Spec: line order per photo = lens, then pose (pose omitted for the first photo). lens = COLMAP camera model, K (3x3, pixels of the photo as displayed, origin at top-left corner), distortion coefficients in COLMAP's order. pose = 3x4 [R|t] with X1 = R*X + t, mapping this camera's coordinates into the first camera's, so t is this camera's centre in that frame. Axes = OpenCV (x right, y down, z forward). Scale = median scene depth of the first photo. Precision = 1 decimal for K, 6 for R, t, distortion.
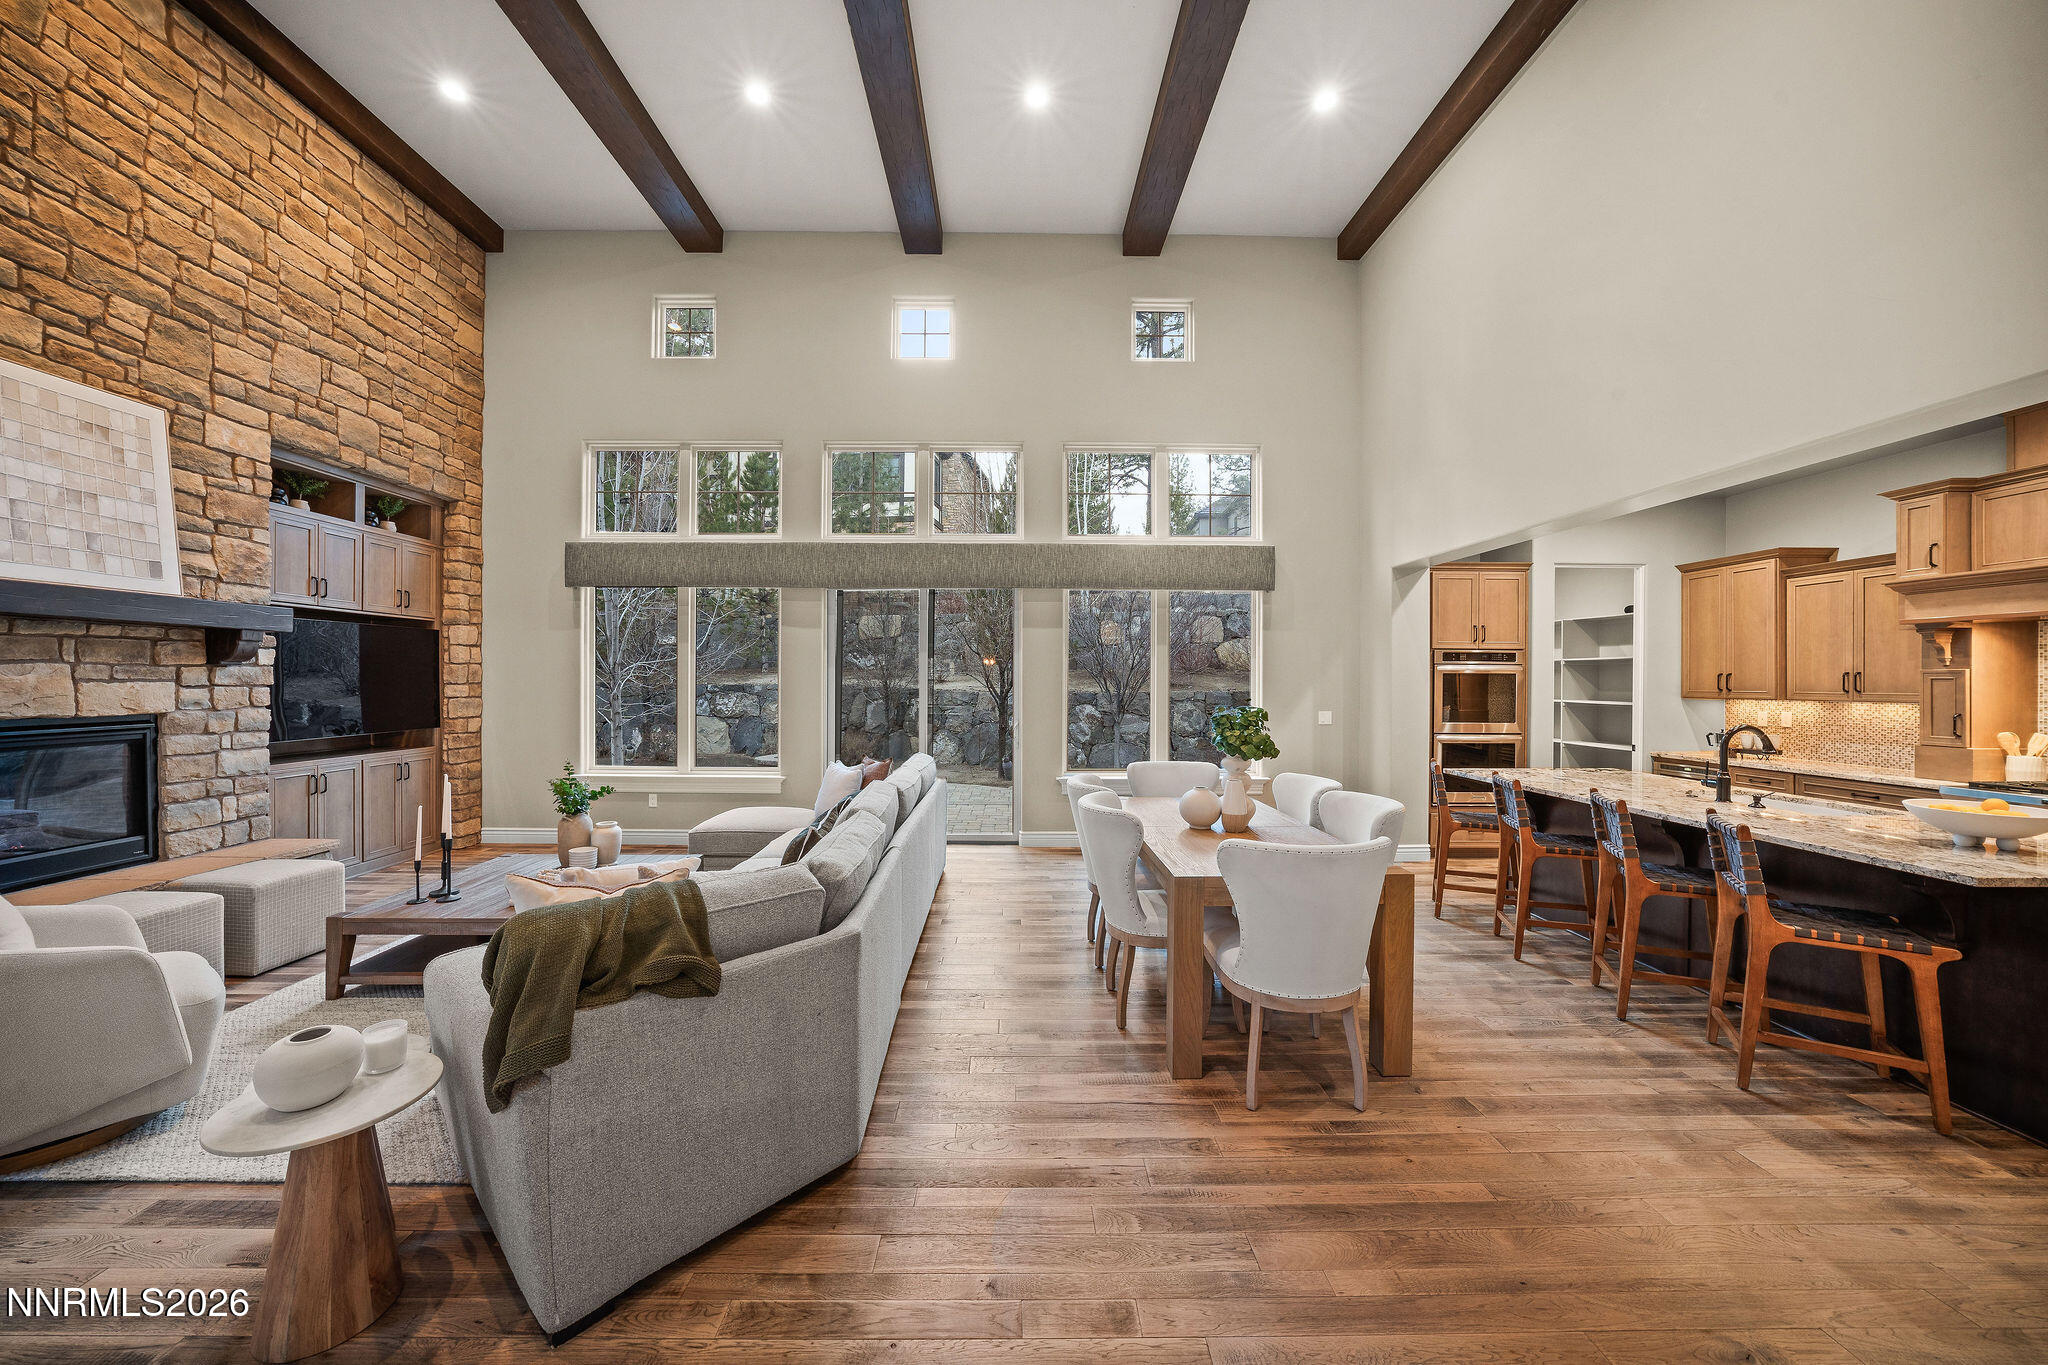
lens RADIAL K [[715.2, 0, 1020.9], [0, 715.2, 684.5], [0, 0, 1]] dist [-0.019948, 0.004431]
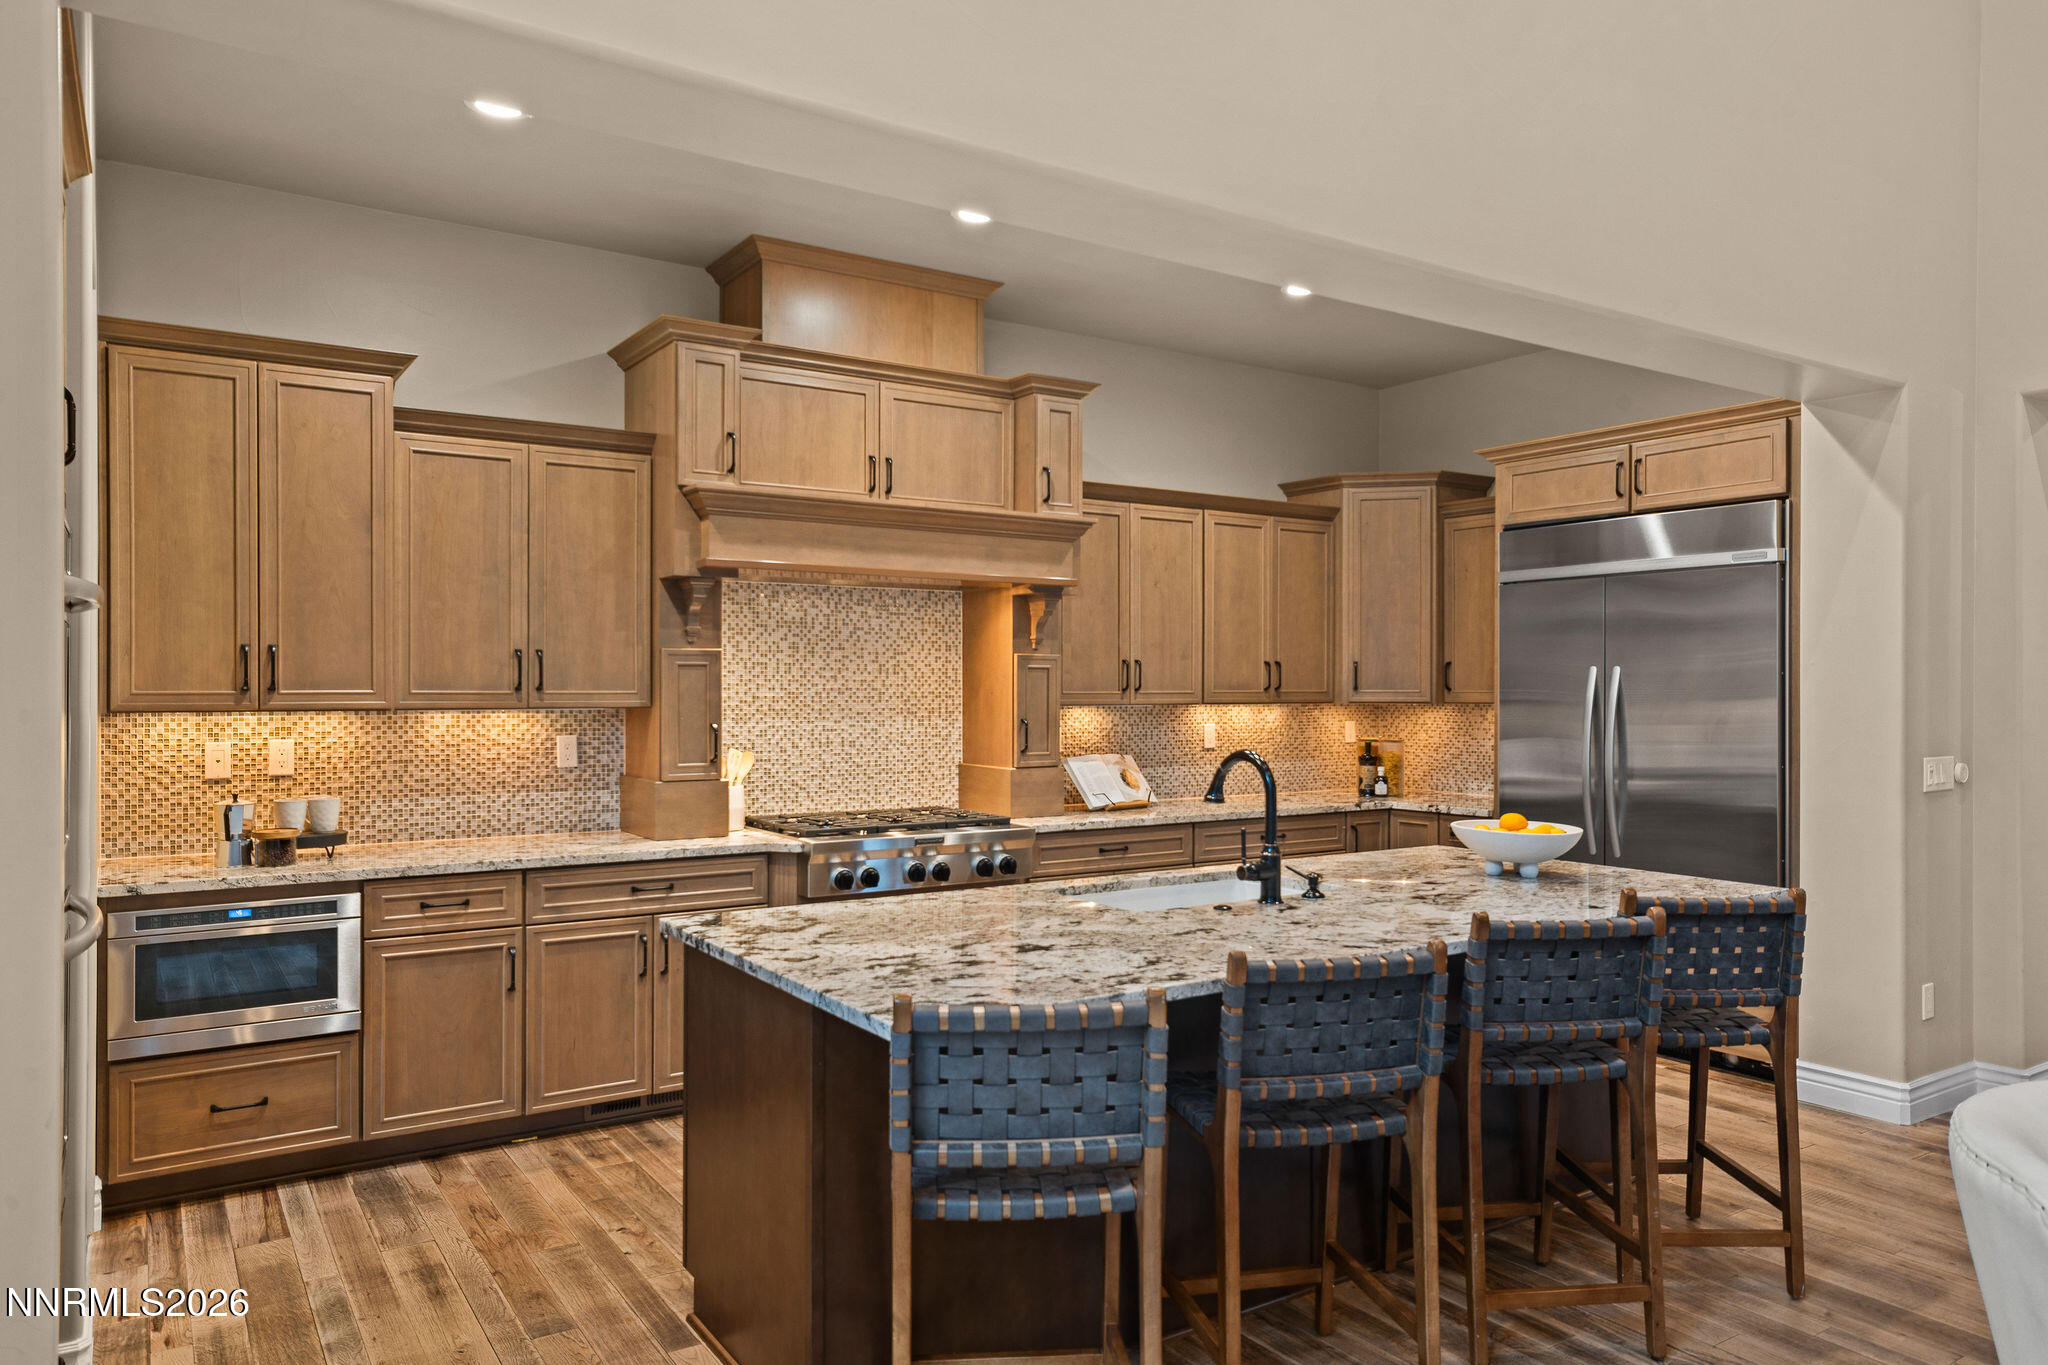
lens RADIAL K [[1347.6, 0, 1036.7], [0, 1347.6, 684.7], [0, 0, 1]] dist [-0.005233, 0.002217]
pose [[-0.544194, -0.003210, 0.838953, 0.197946], [0.000317, 0.999992, 0.004032, 0.003271], [-0.838960, 0.002460, -0.544188, 1.208060]]
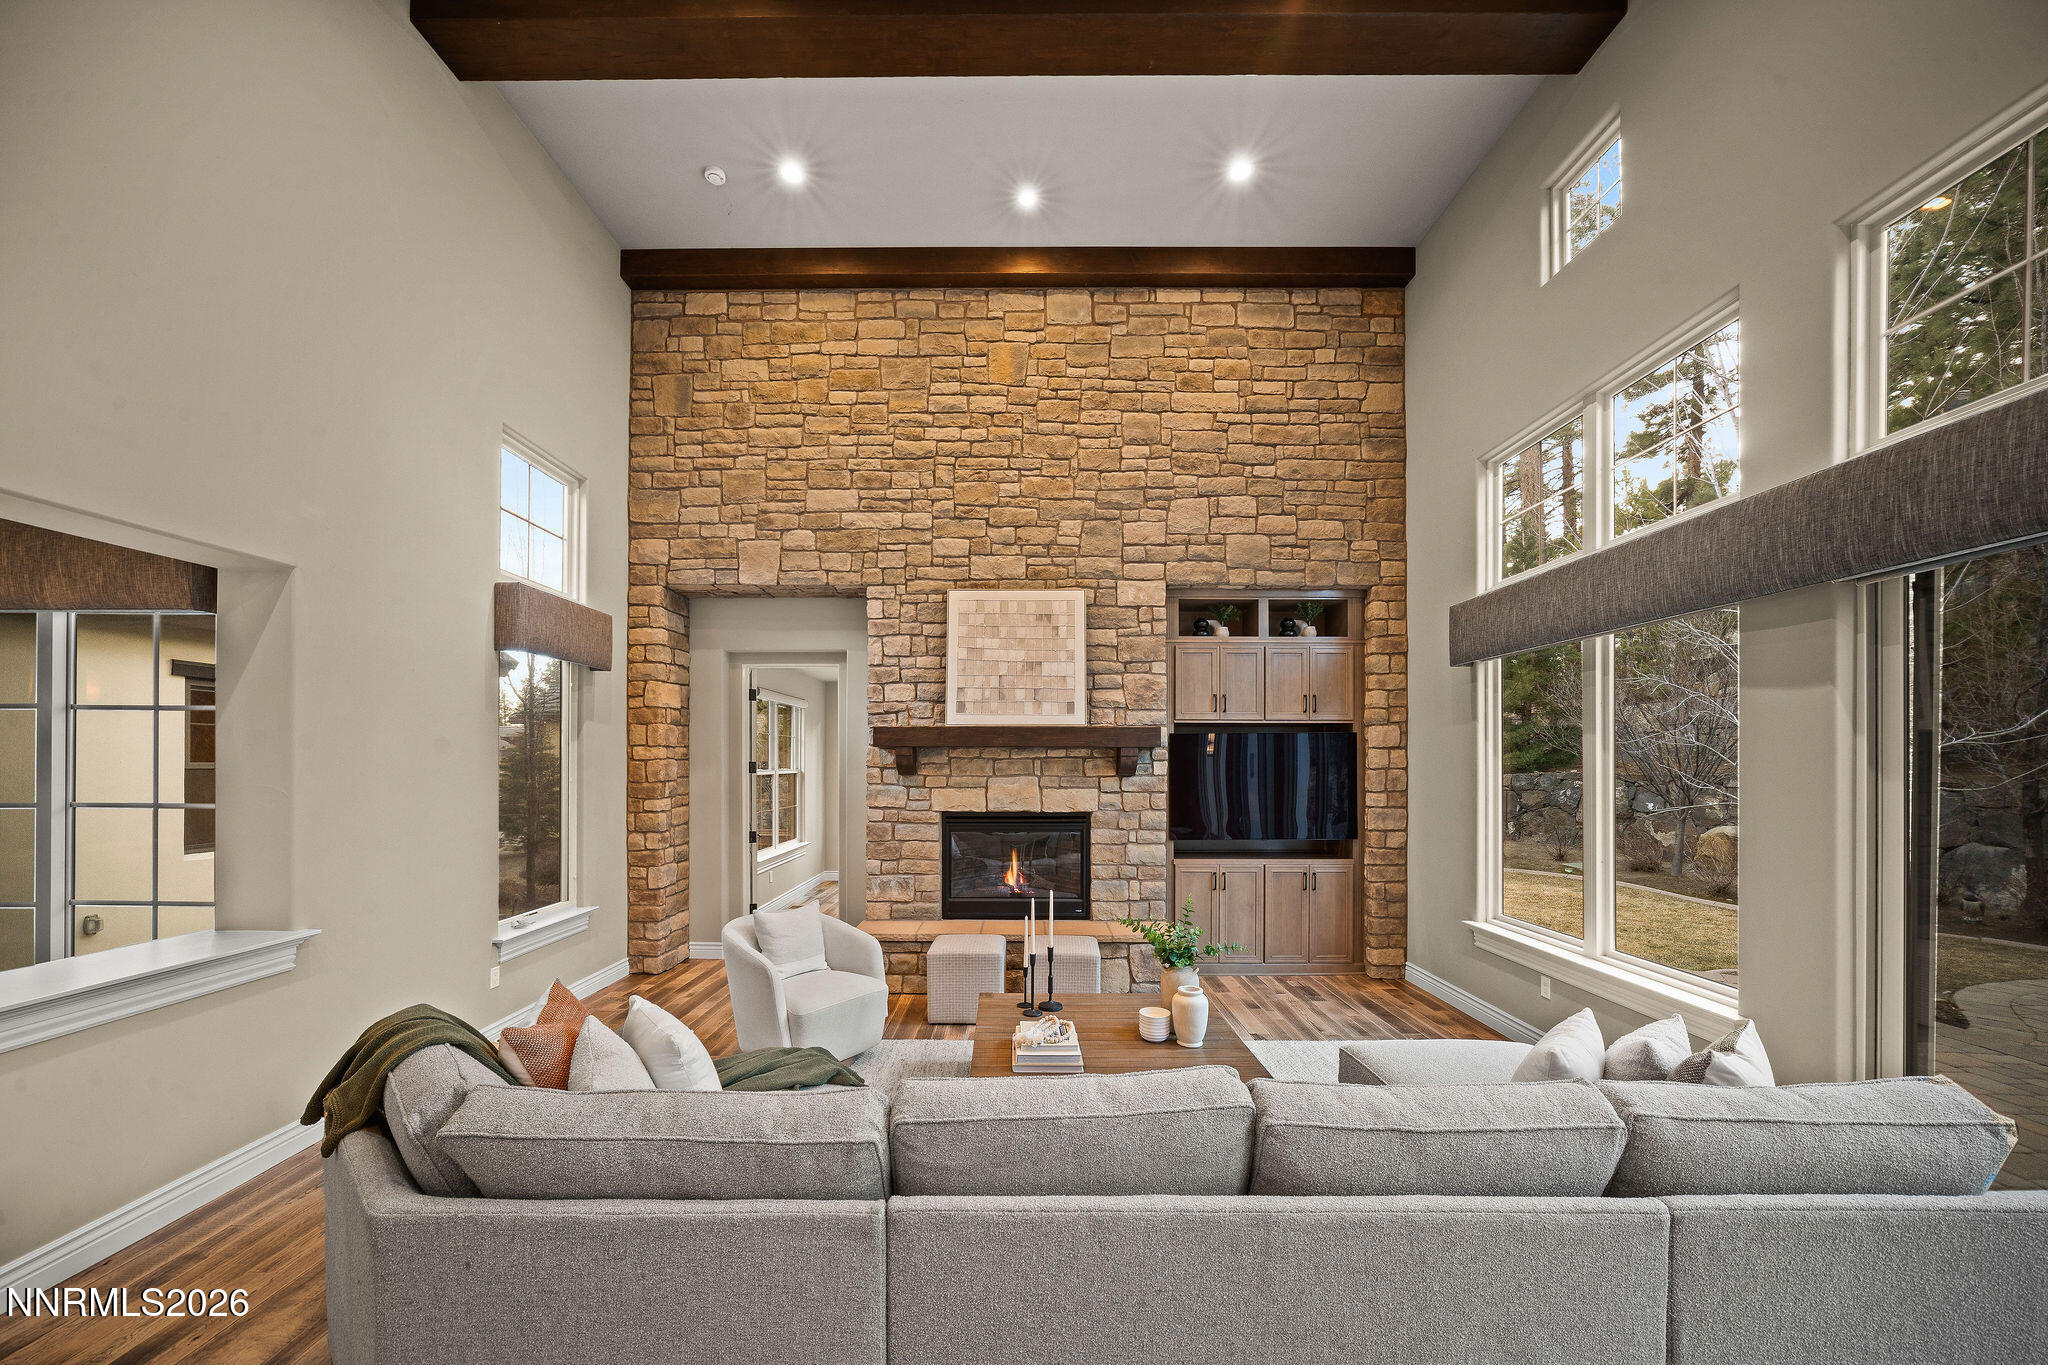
lens RADIAL K [[775.3, 0, 985.5], [0, 775.3, 760.0], [0, 0, 1]] dist [-0.021843, 0.006454]
pose [[-0.024251, -0.013130, -0.999620, 0.230998], [-0.007036, 0.999891, -0.012963, -0.031356], [0.999681, 0.006719, -0.024341, 0.680383]]
